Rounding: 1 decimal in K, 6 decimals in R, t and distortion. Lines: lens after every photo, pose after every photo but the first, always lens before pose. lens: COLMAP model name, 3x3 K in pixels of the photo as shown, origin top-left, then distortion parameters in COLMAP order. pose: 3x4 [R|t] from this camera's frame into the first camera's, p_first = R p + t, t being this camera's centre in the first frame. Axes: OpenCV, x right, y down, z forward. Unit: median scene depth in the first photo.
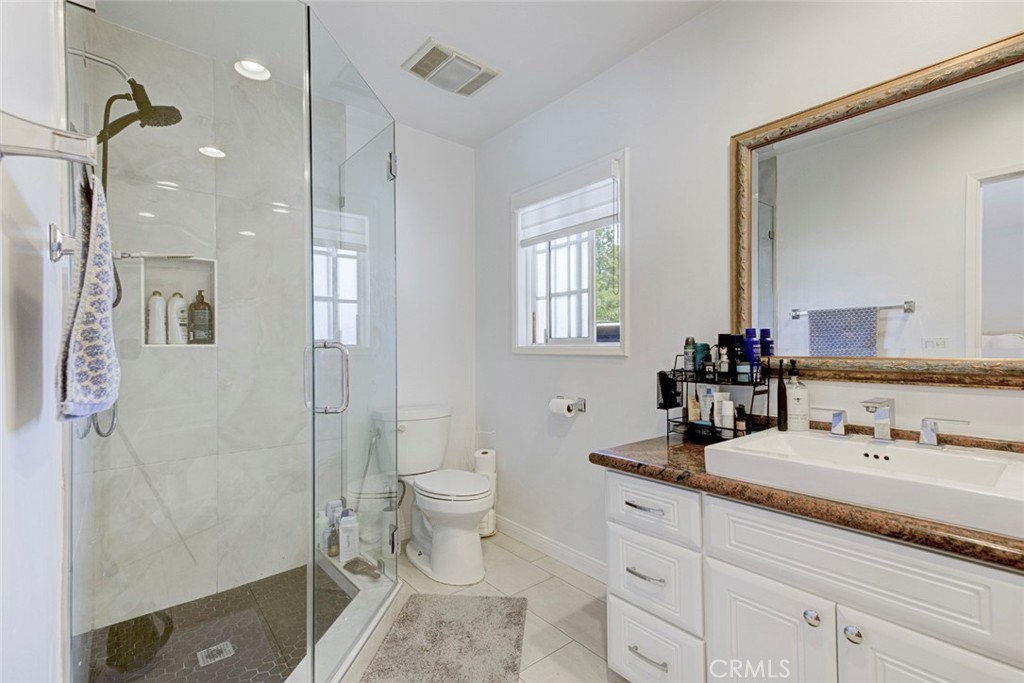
lens RADIAL K [[471.5, 0, 509.9], [0, 471.5, 349.4], [0, 0, 1]] dist [0.023702, -0.002687]
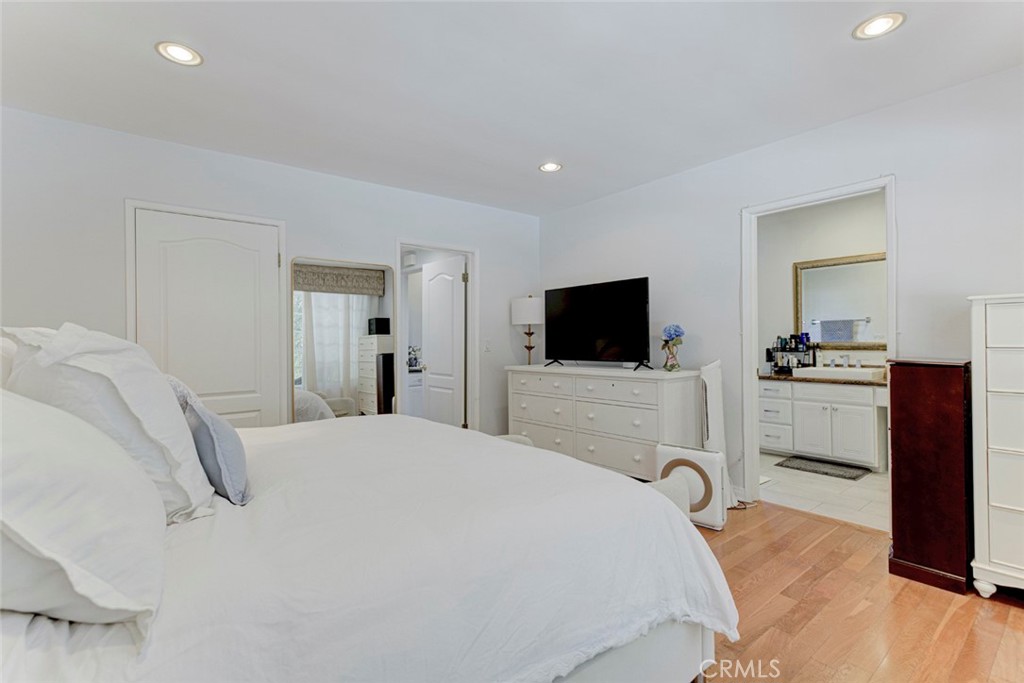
lens RADIAL K [[471.5, 0, 515.1], [0, 471.5, 336.0], [0, 0, 1]] dist [0.023702, -0.002687]
pose [[0.999999, -0.000715, 0.001025, -1.248598], [0.000725, 0.999951, -0.009886, 0.002978], [-0.001018, 0.009887, 0.999951, -1.897463]]
